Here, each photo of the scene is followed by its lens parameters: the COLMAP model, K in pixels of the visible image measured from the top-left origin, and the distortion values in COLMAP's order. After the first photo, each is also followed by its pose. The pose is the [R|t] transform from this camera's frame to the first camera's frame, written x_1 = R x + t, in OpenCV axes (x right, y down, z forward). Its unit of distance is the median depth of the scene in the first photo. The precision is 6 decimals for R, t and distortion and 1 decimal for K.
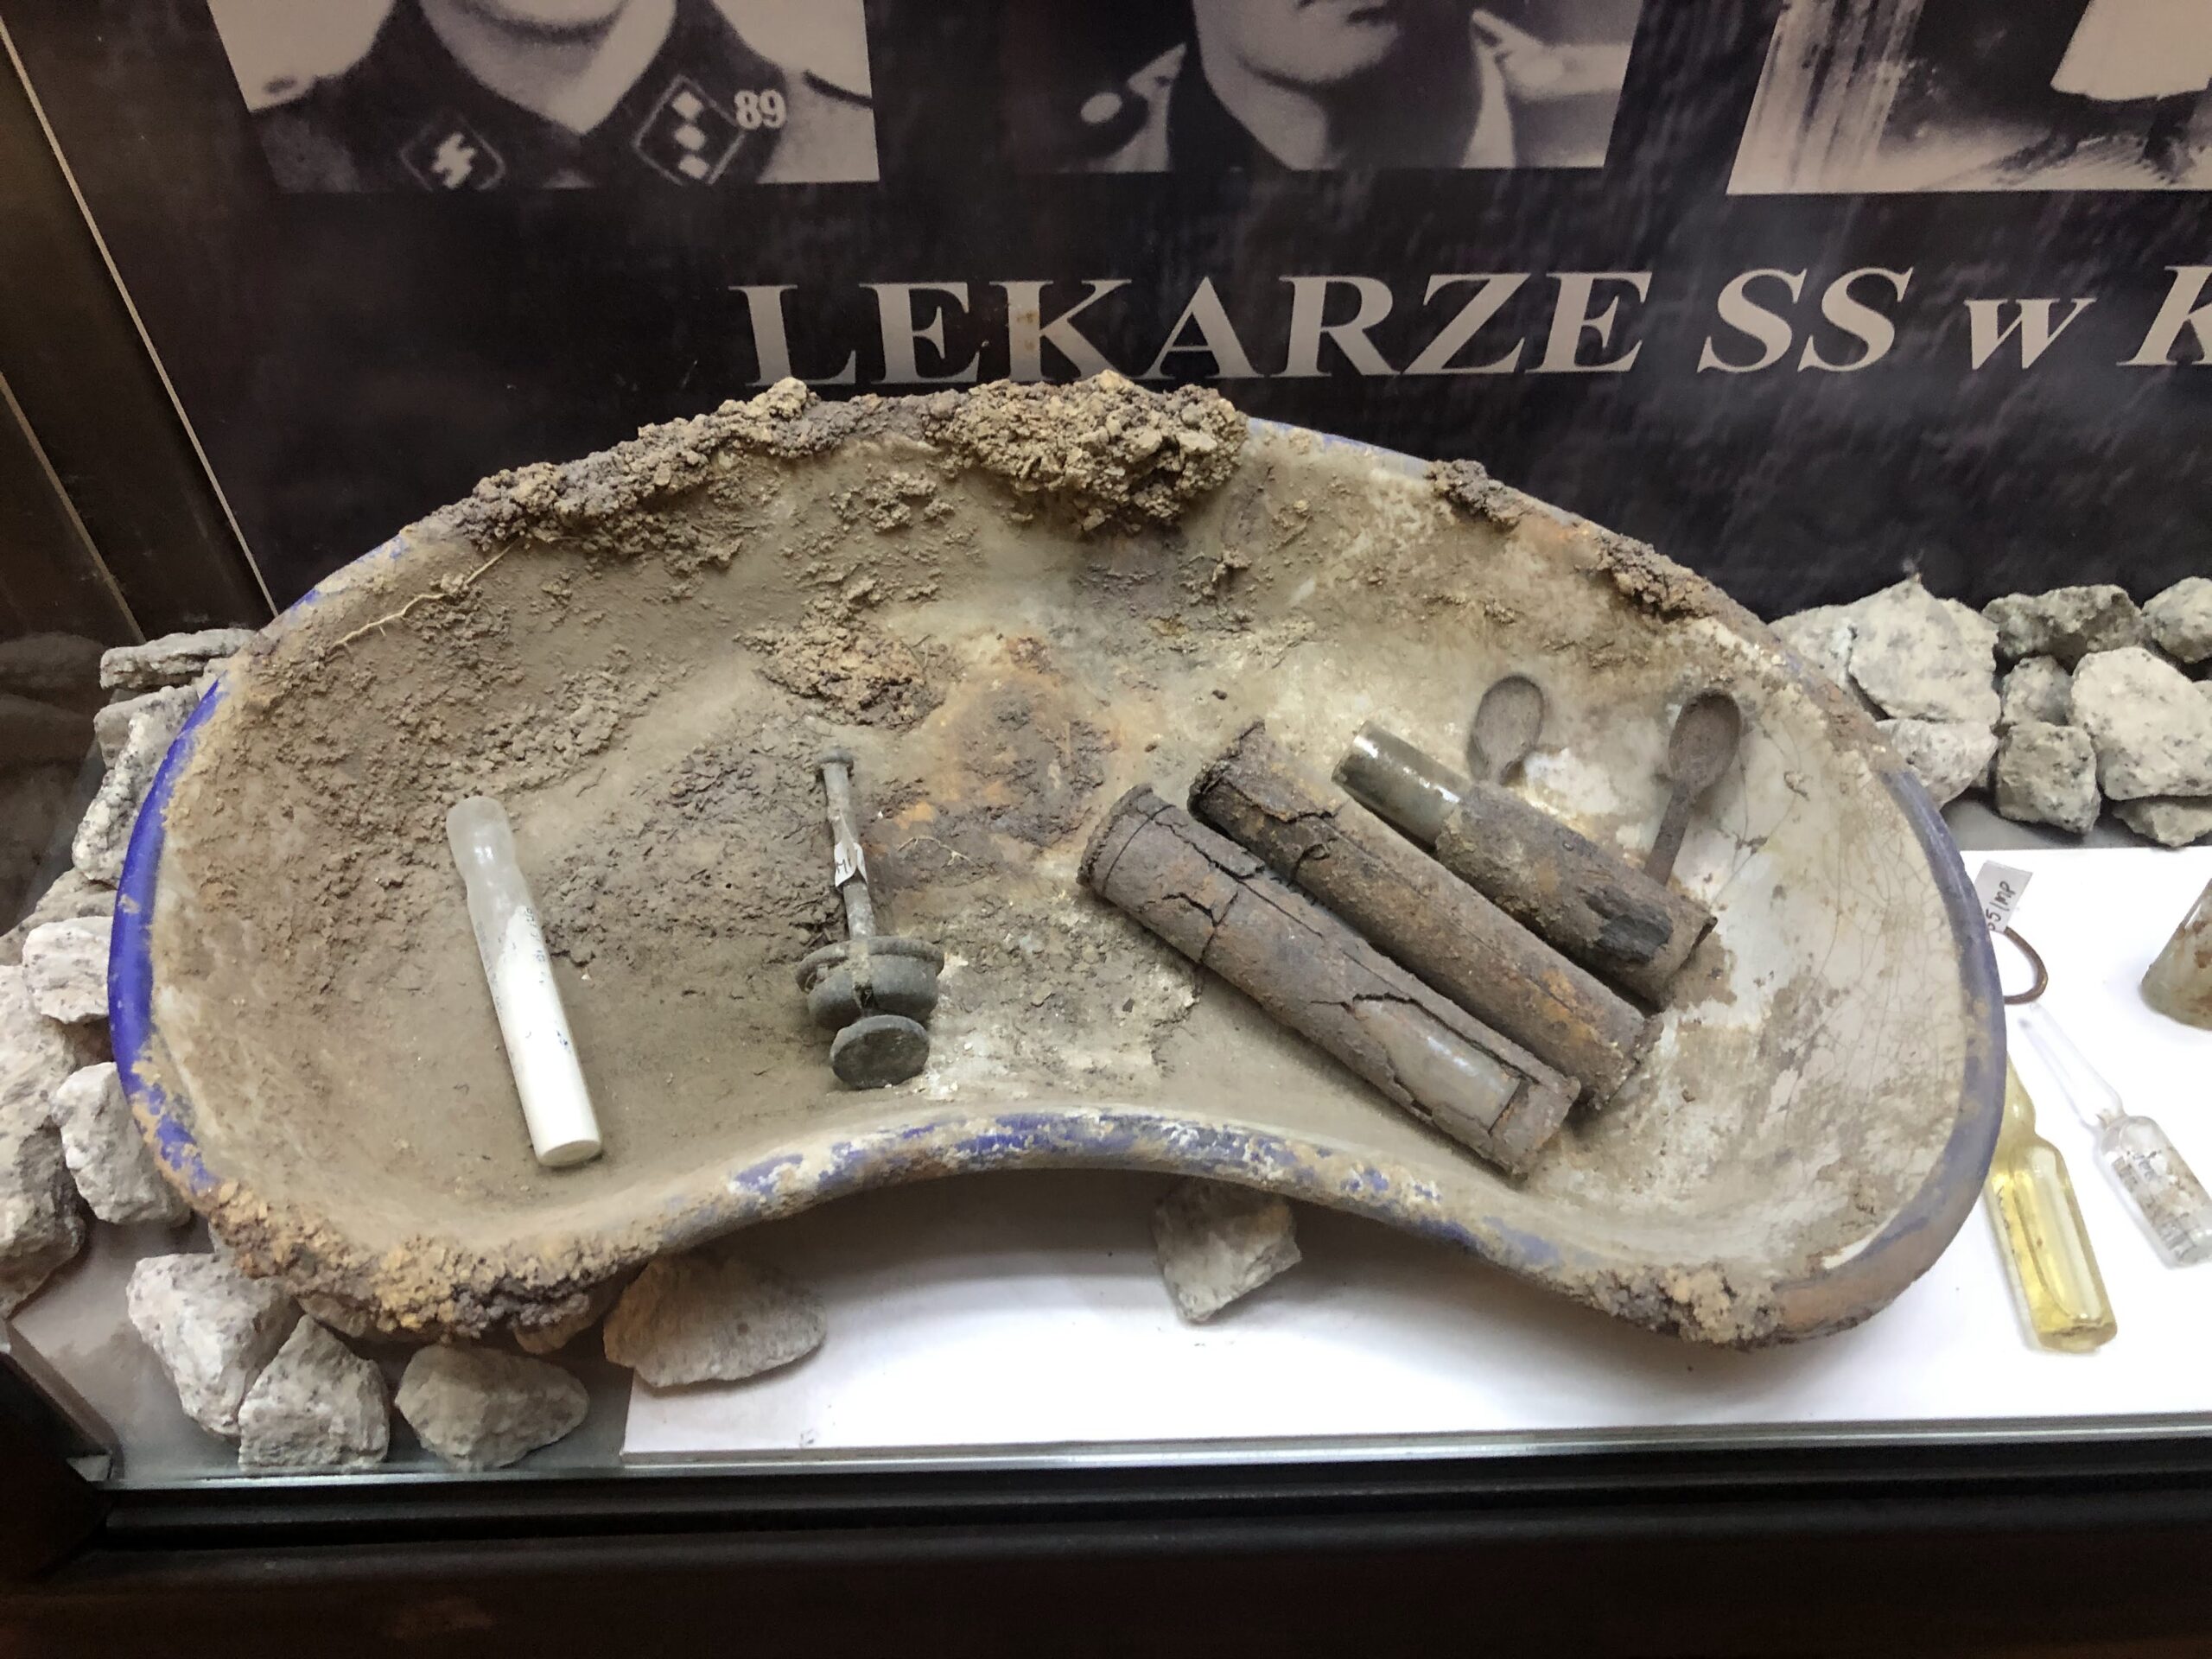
lens RADIAL K [[1839.2, 0, 1100.1], [0, 1839.2, 832.5], [0, 0, 1]] dist [0.024245, -0.032891]
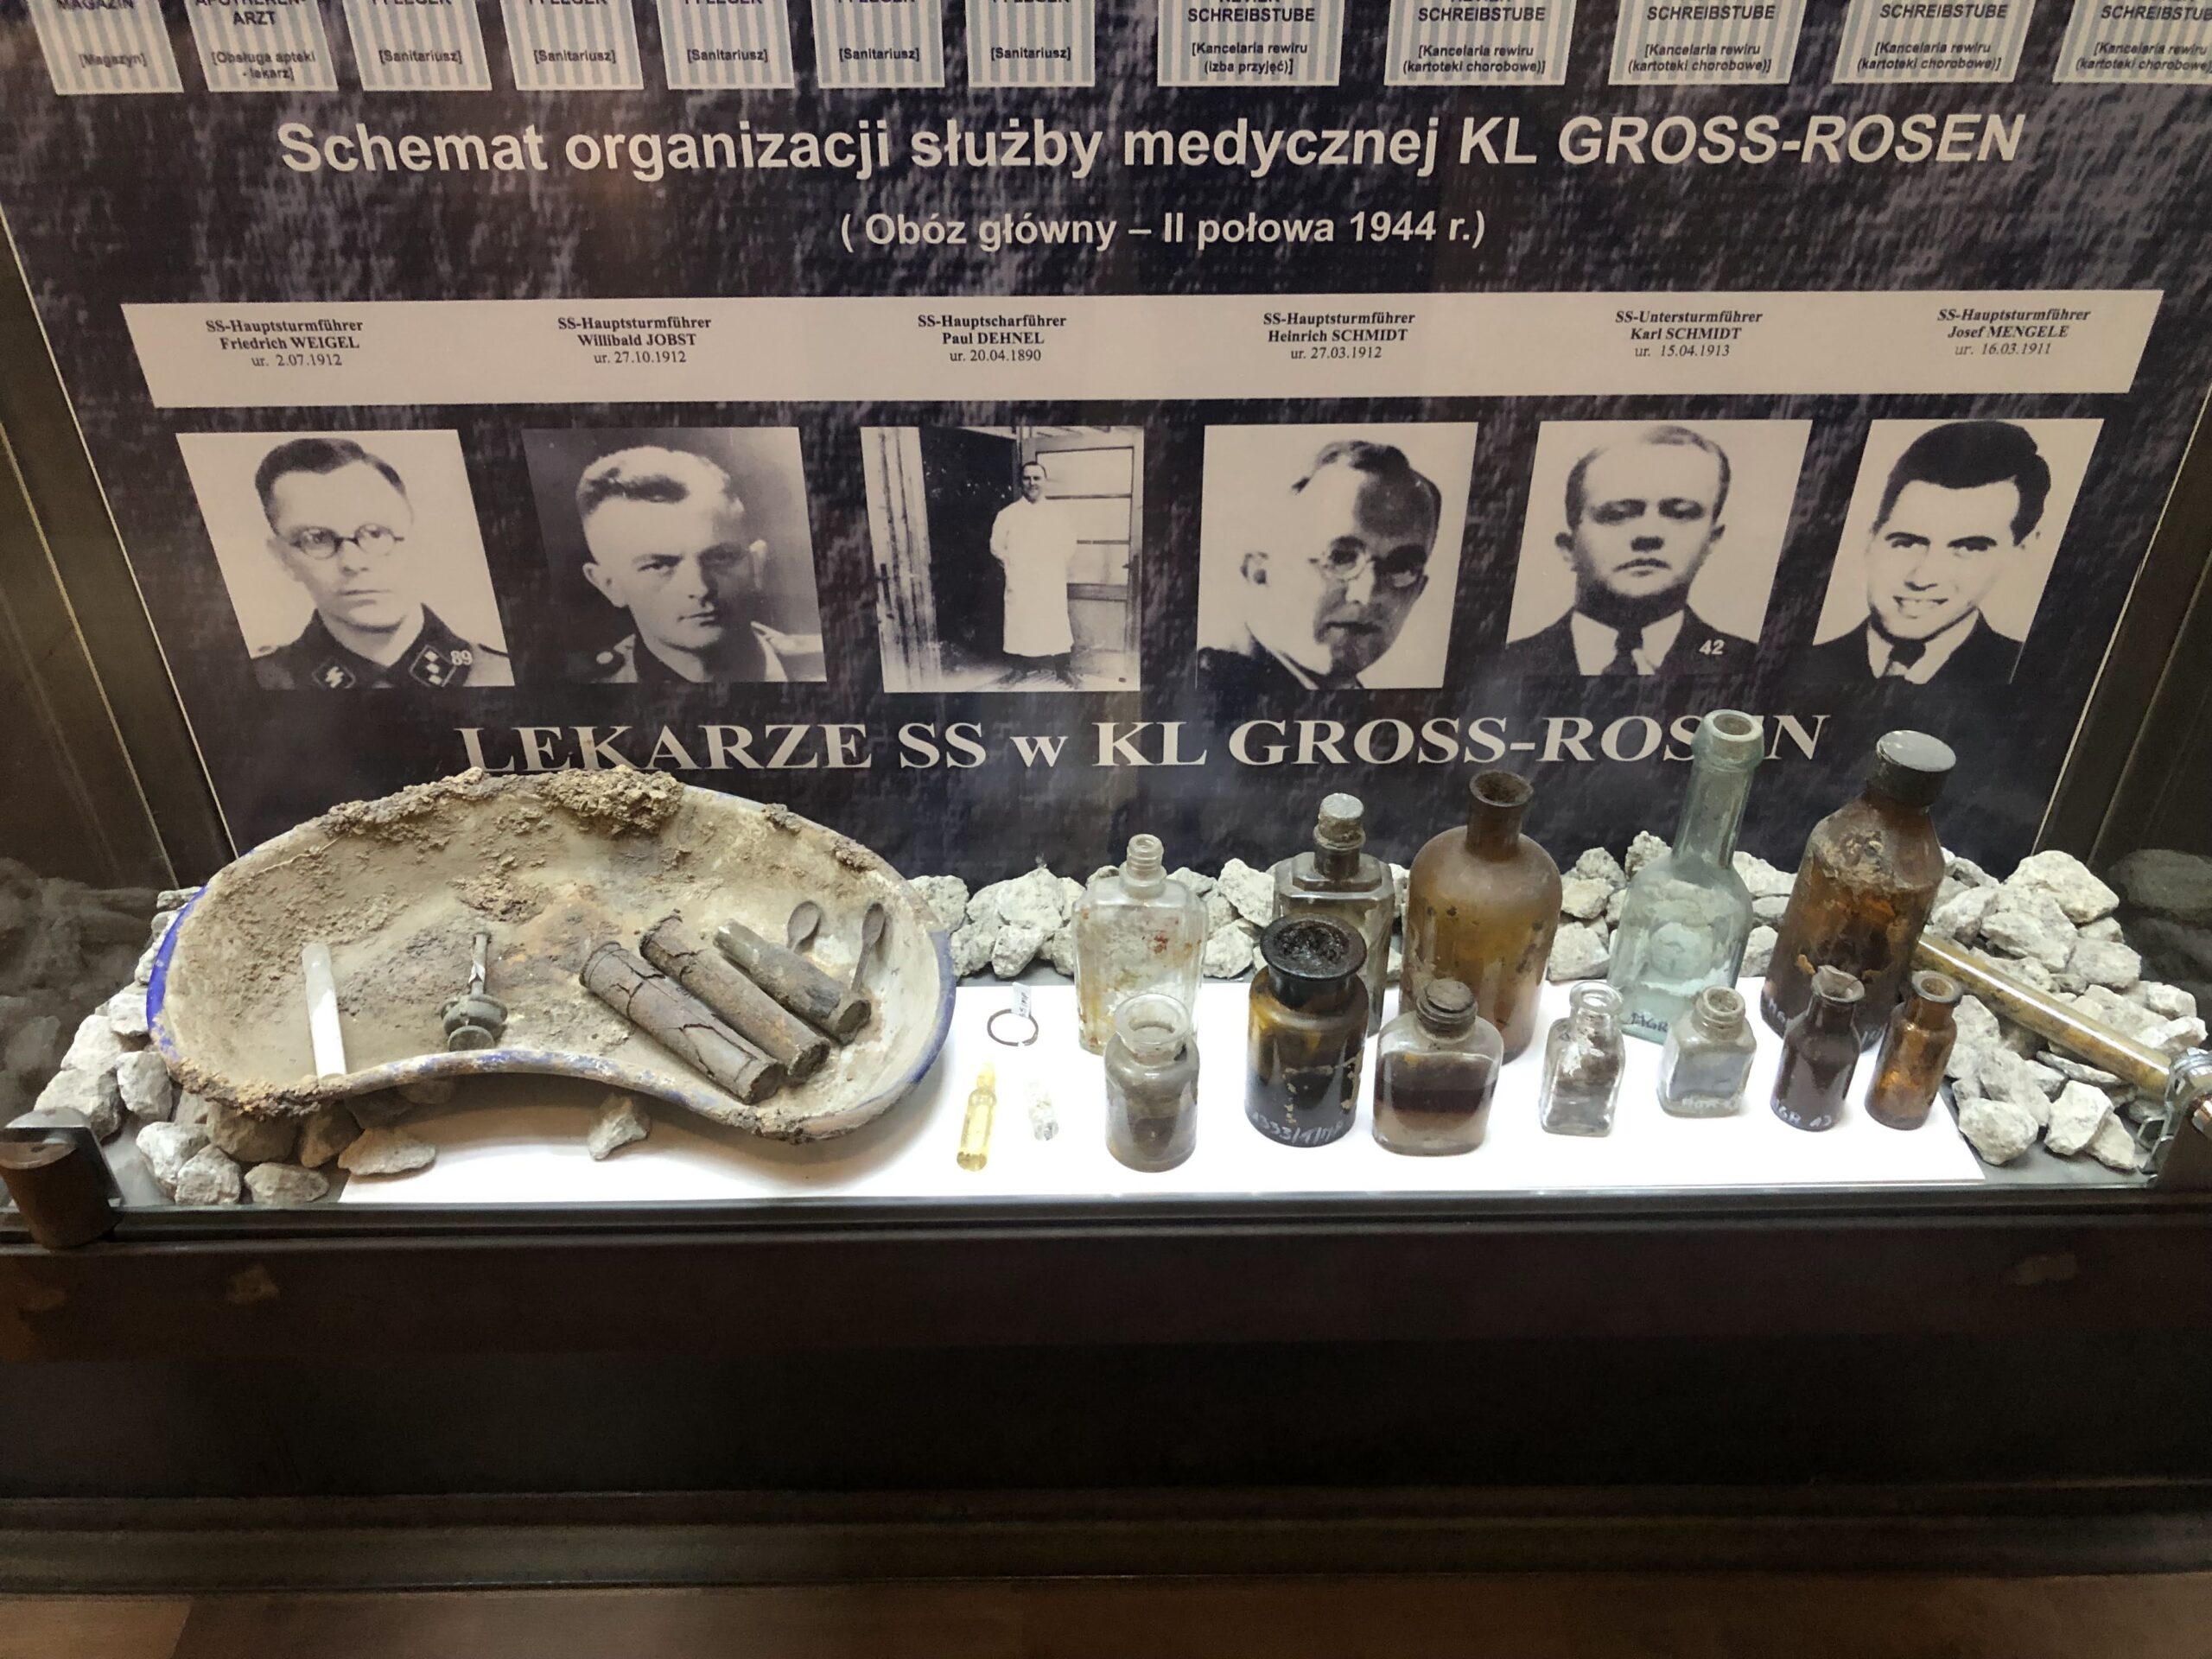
lens RADIAL K [[1839.2, 0, 1128.3], [0, 1839.2, 831.0], [0, 0, 1]] dist [0.024245, -0.032891]
pose [[0.999986, 0.003744, -0.003734, 0.668899], [-0.004517, 0.971993, -0.234965, 0.375328], [0.002749, 0.234979, 0.971997, -1.237640]]
